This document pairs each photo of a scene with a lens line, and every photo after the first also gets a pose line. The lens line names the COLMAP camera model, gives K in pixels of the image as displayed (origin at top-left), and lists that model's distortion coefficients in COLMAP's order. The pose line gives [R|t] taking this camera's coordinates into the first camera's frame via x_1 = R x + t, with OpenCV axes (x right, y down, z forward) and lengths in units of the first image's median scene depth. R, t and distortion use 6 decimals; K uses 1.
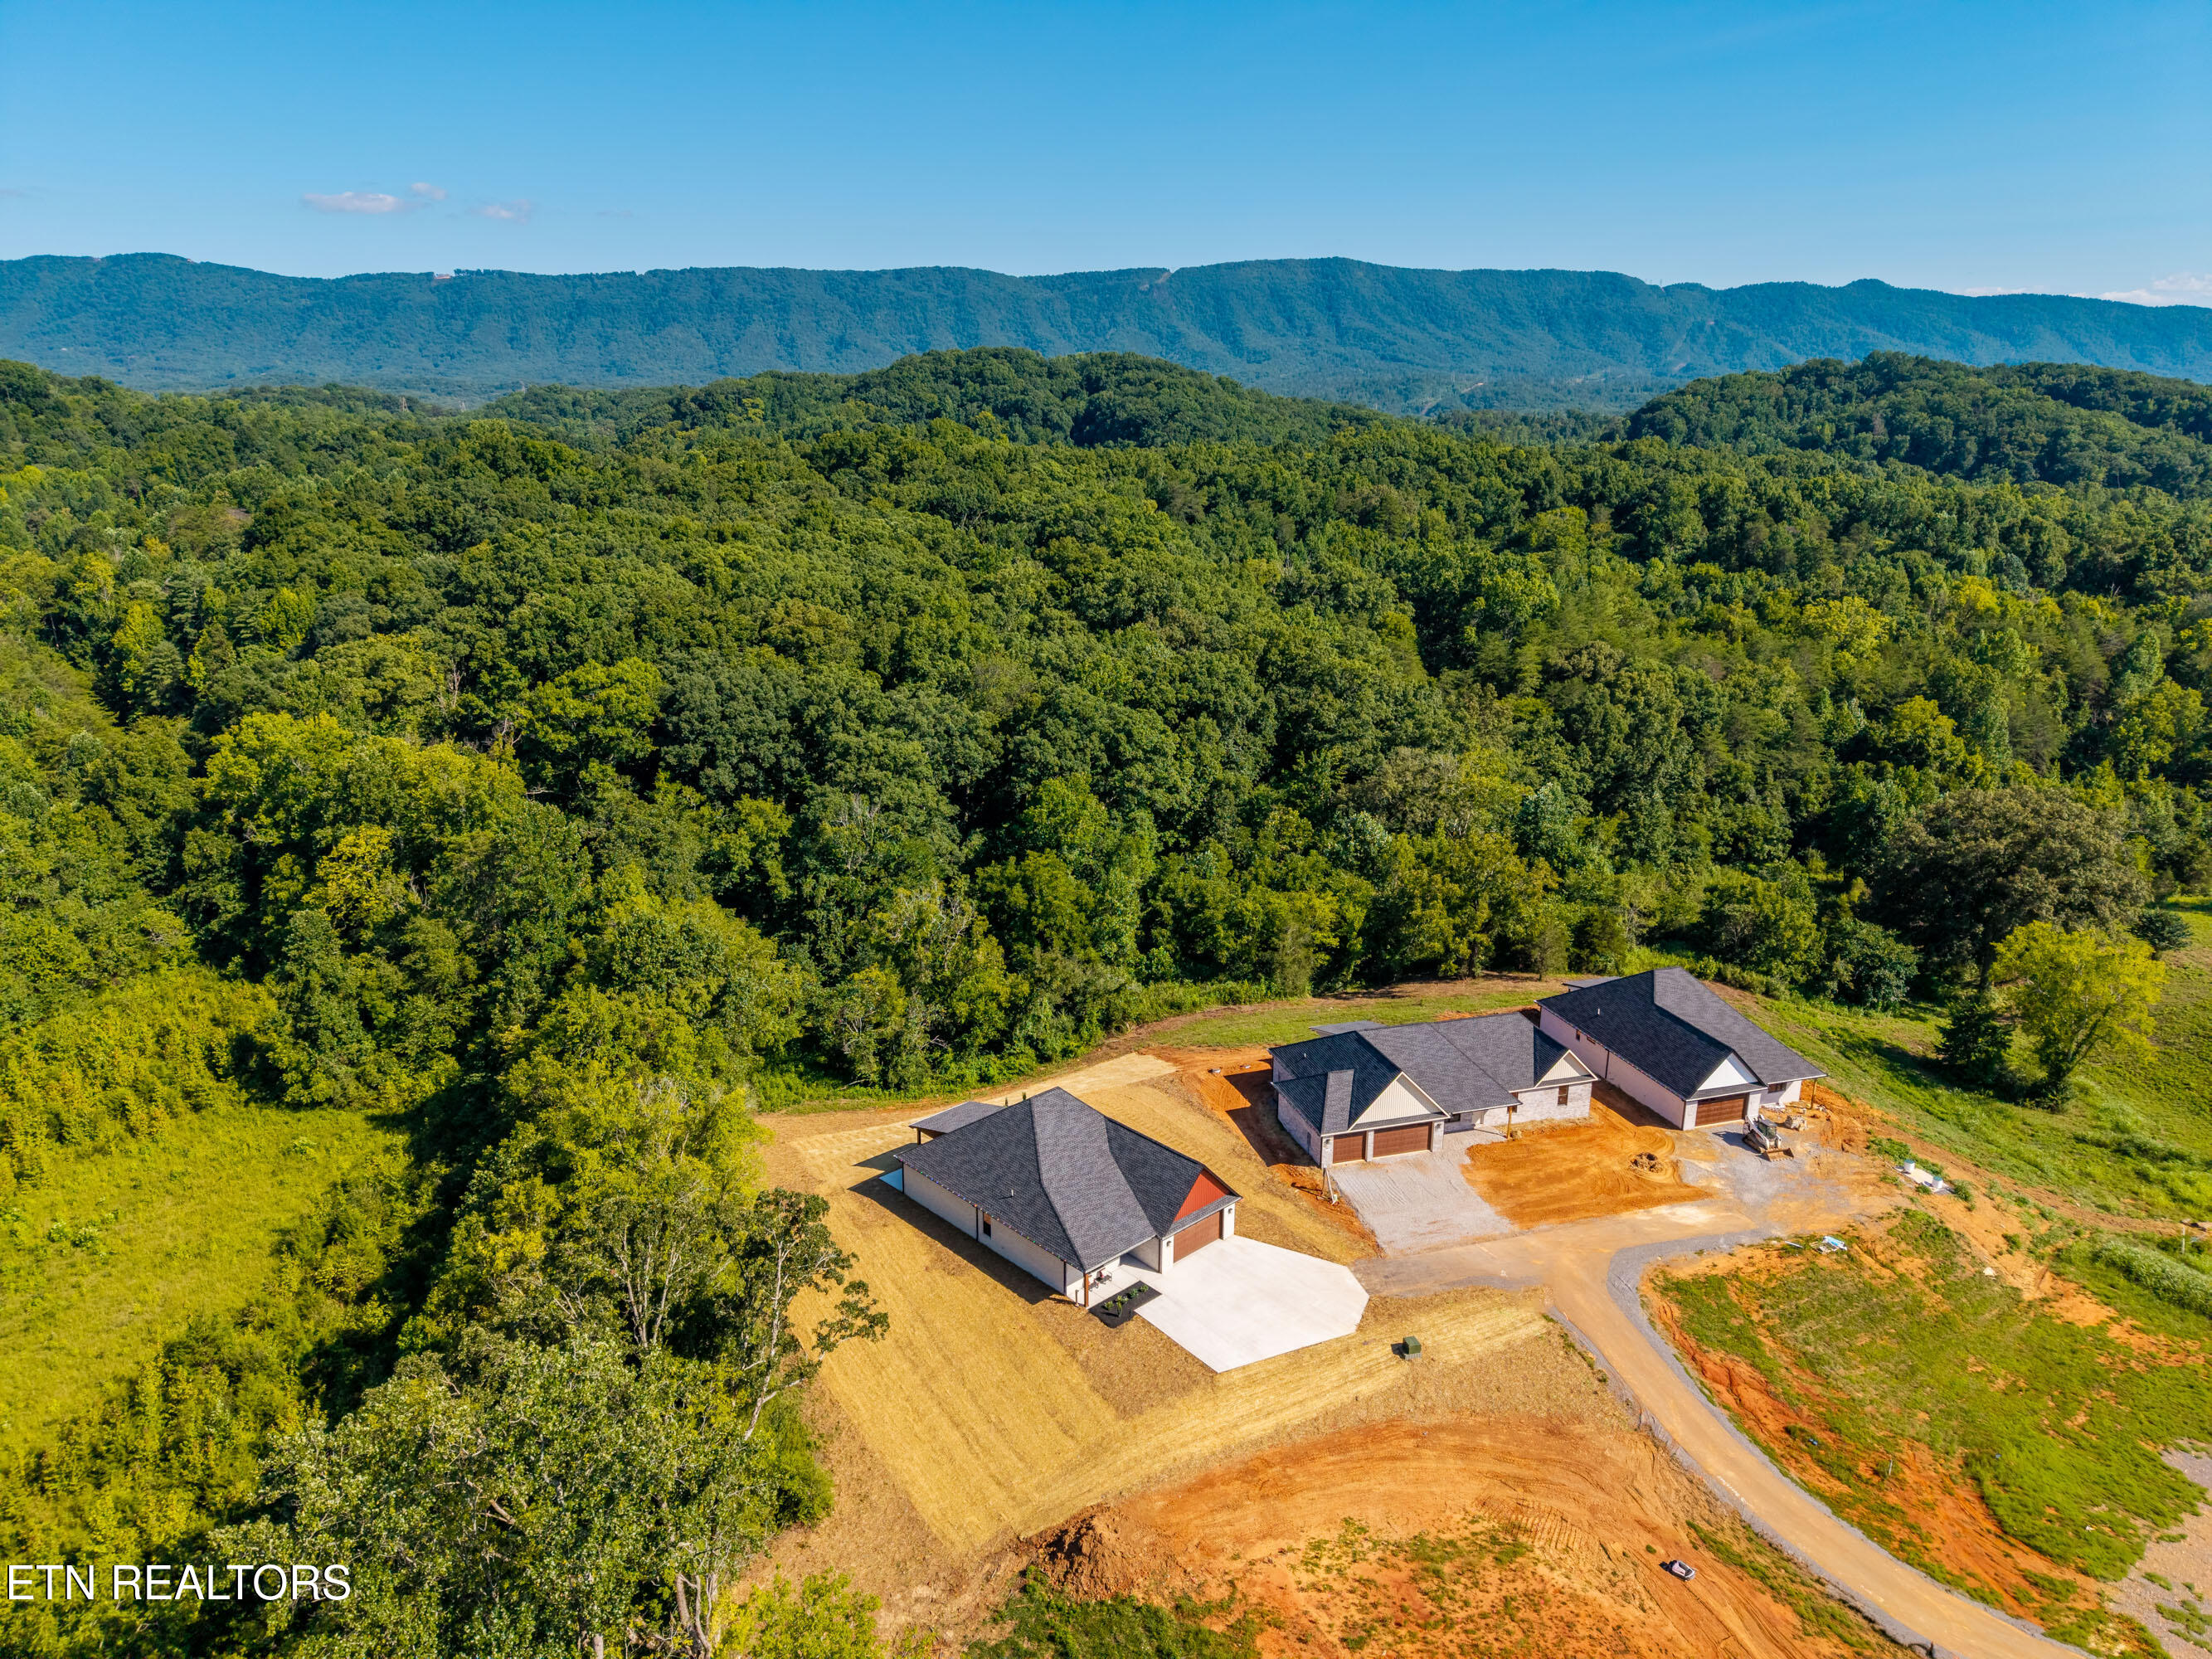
lens RADIAL K [[1480.2, 0, 1110.2], [0, 1480.2, 832.8], [0, 0, 1]] dist [0.023763, -0.025268]
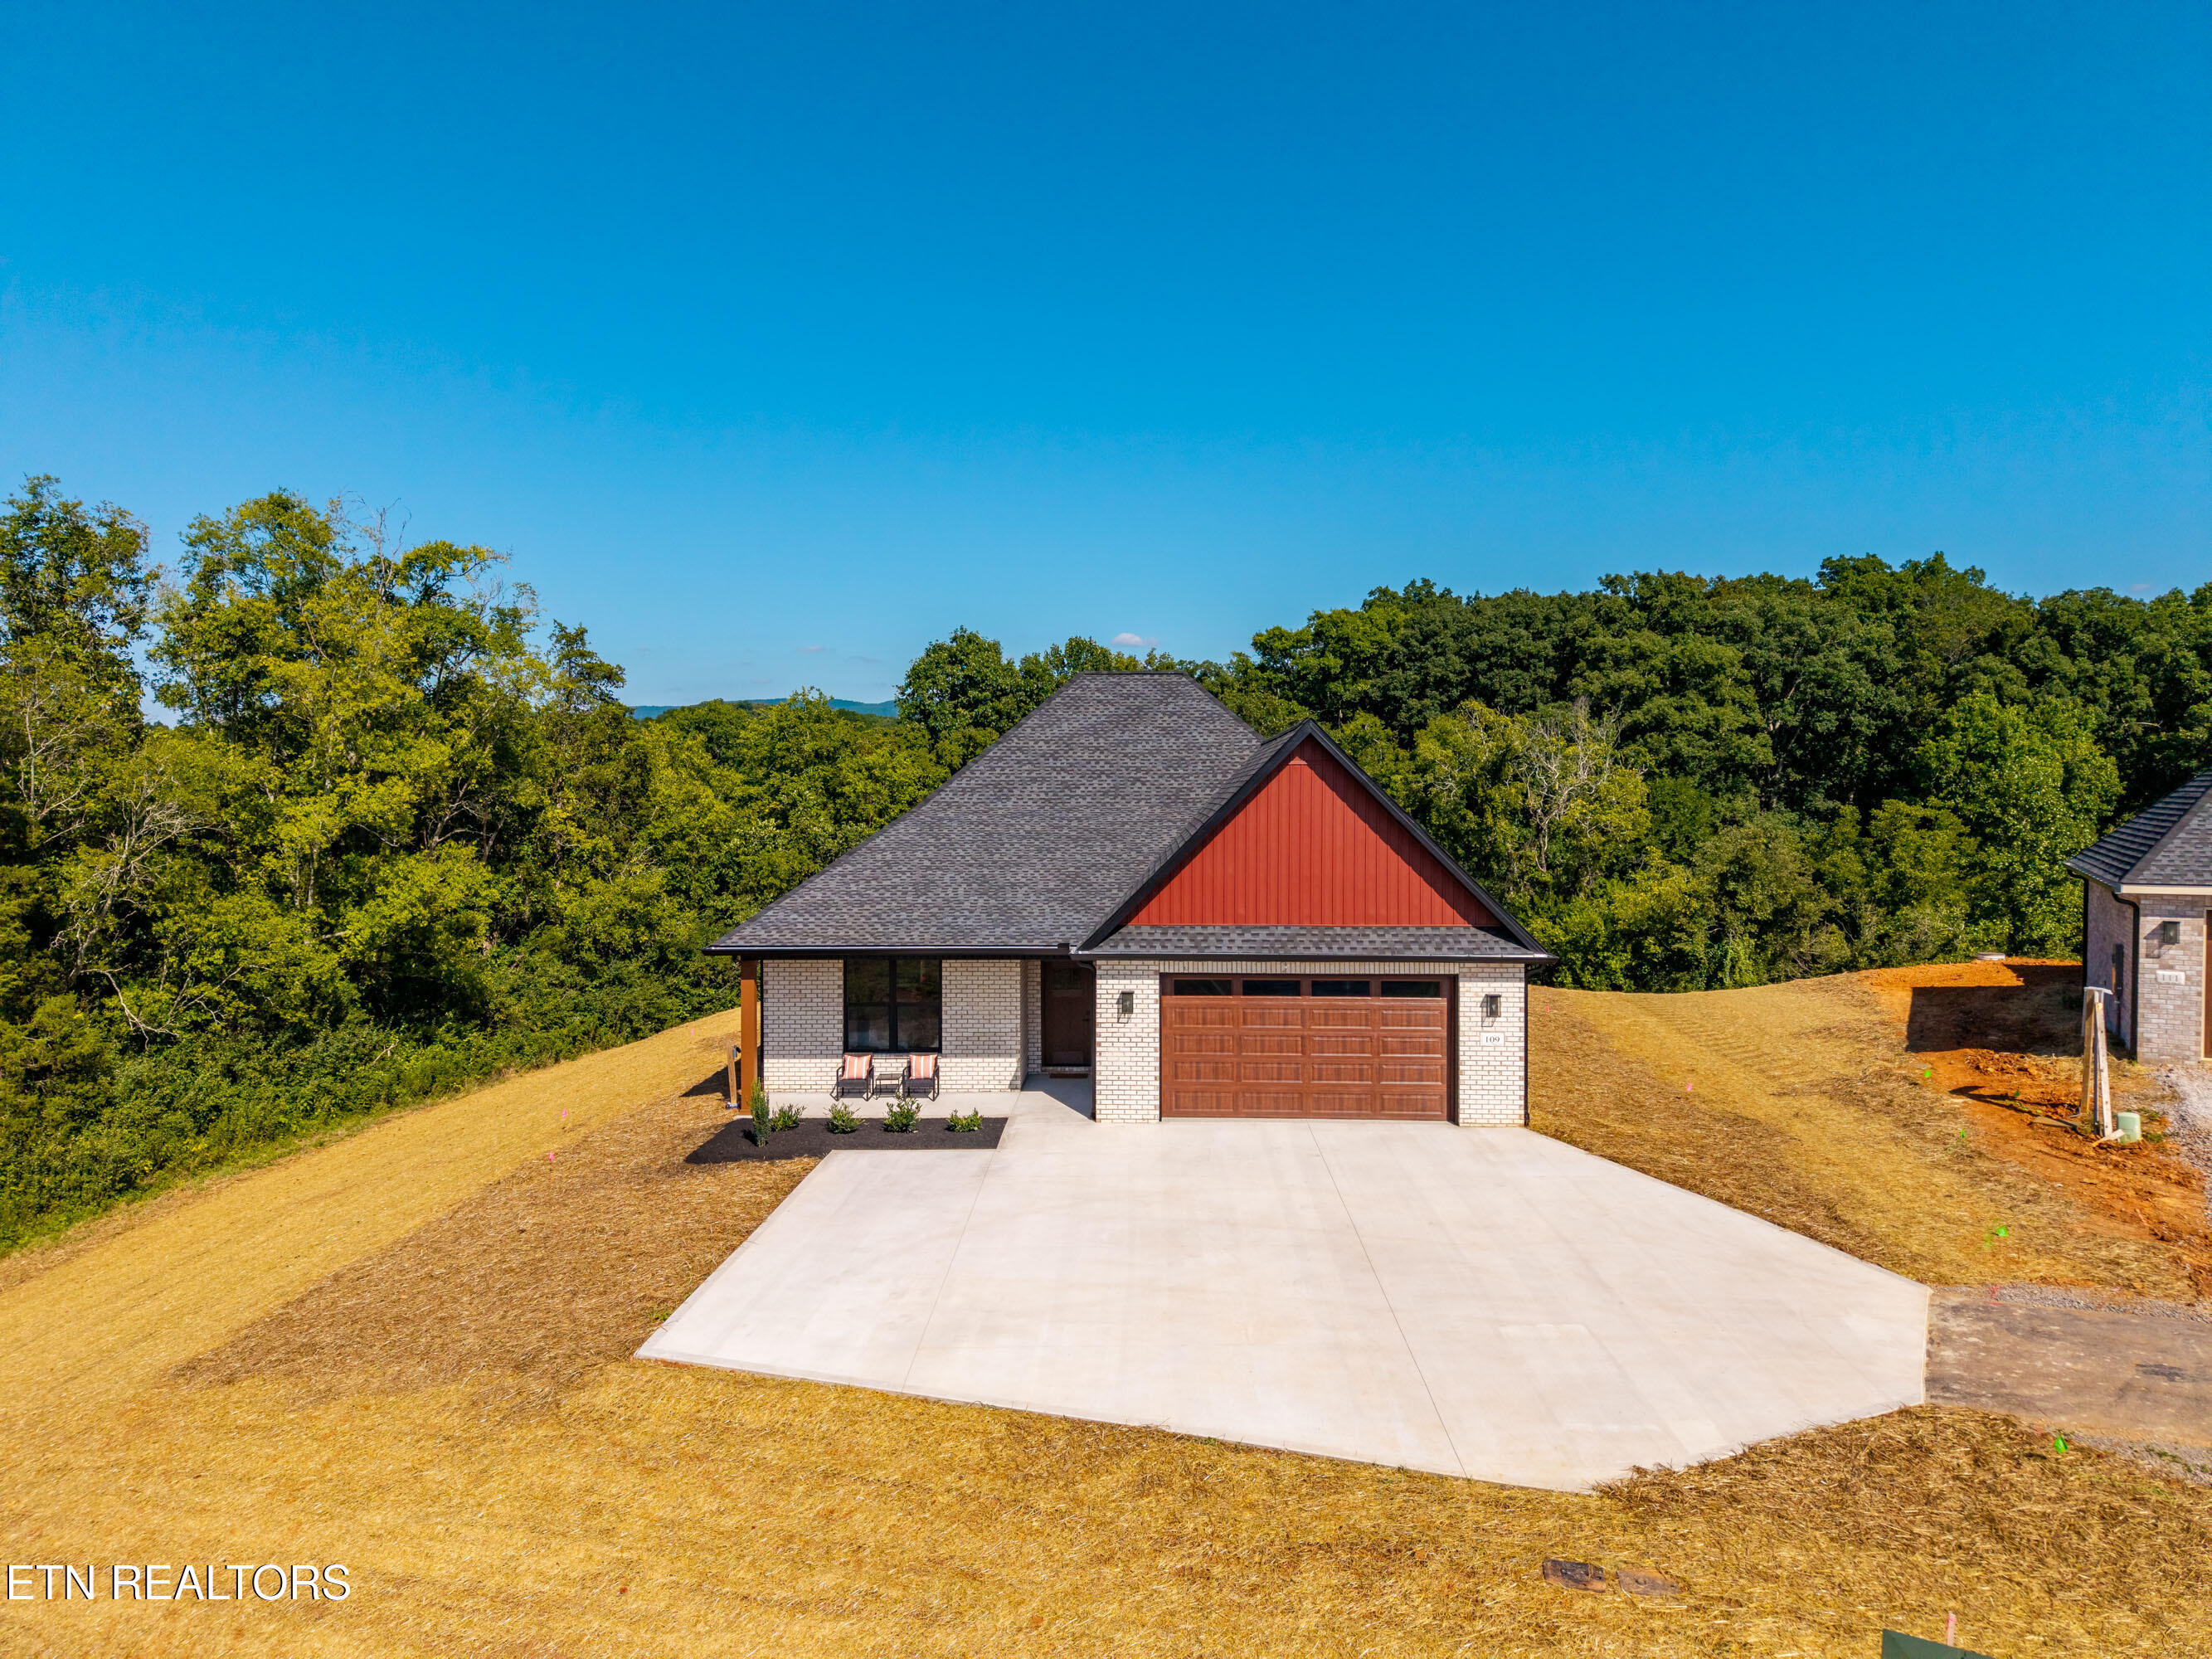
lens RADIAL K [[1480.2, 0, 1111.6], [0, 1480.2, 846.5], [0, 0, 1]] dist [0.023763, -0.025268]
pose [[0.701777, 0.018239, -0.712163, 0.123985], [-0.192980, 0.967162, -0.165396, 0.168340], [0.685761, 0.253504, 0.682252, 0.469842]]
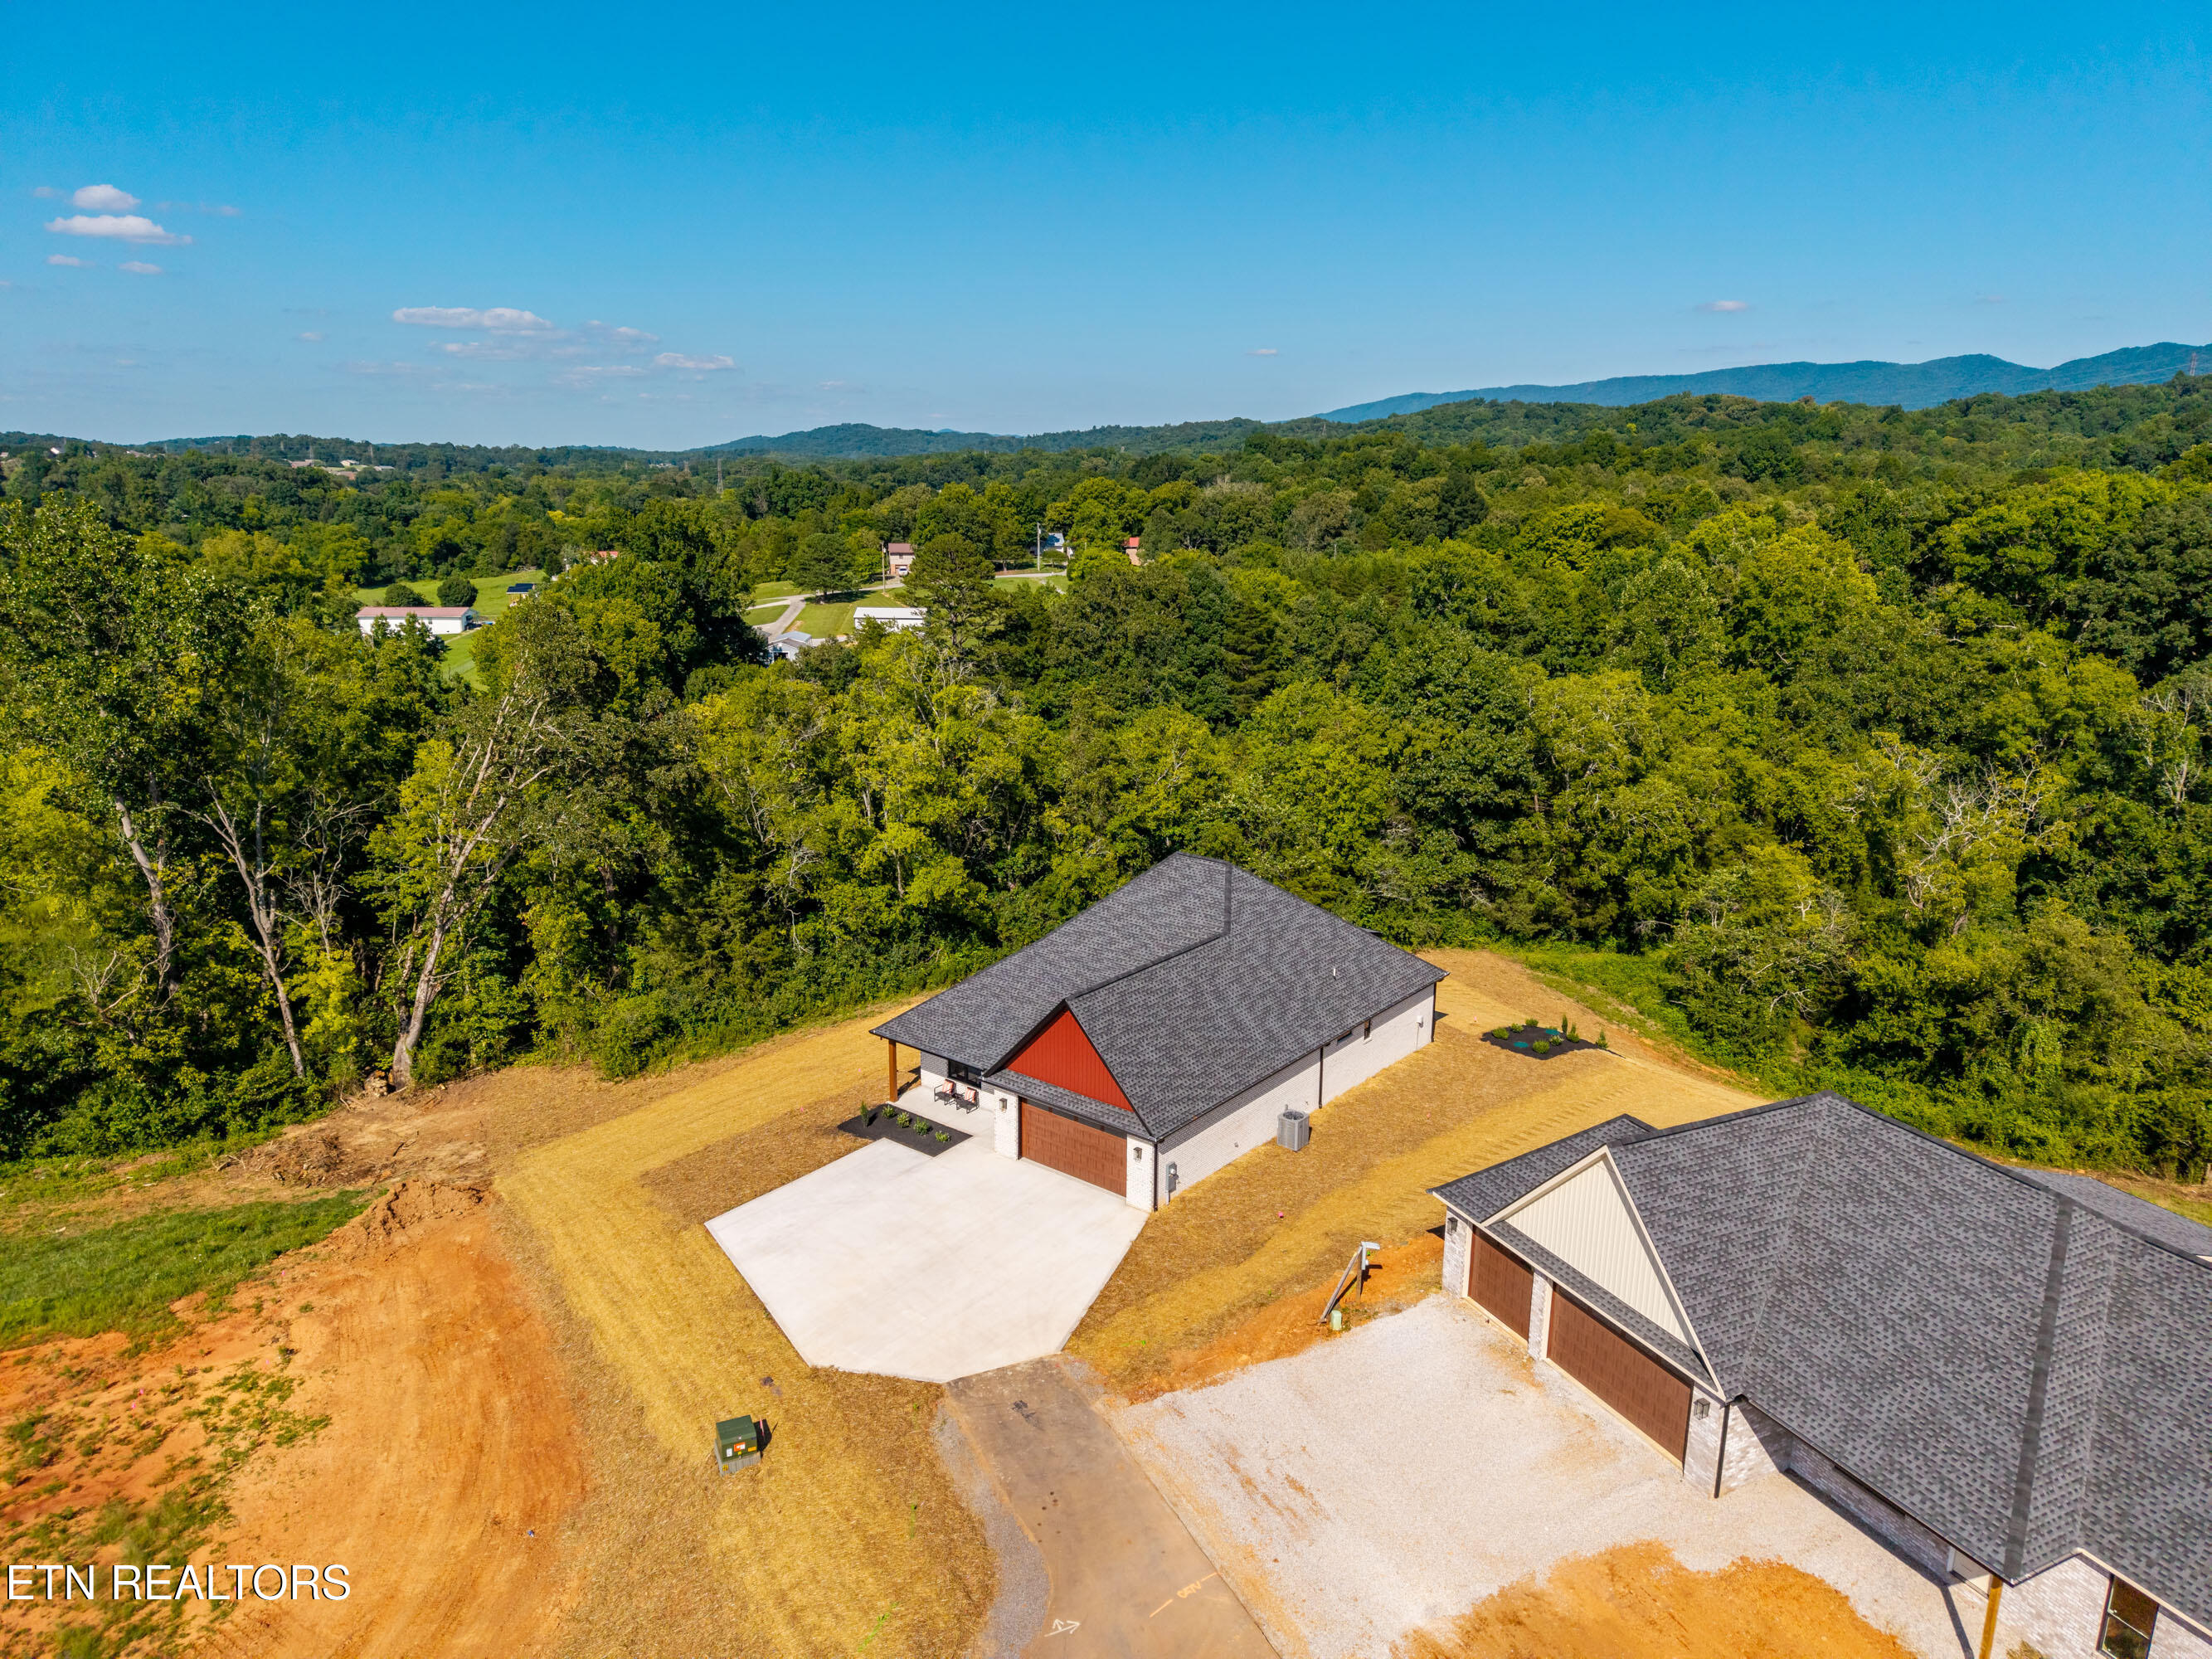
lens RADIAL K [[1480.2, 0, 1099.7], [0, 1480.2, 831.8], [0, 0, 1]] dist [0.023763, -0.025268]
pose [[0.130927, 0.233757, -0.963440, 0.307349], [-0.281114, 0.940672, 0.190031, 0.042062], [0.950701, 0.245956, 0.188872, 0.520475]]
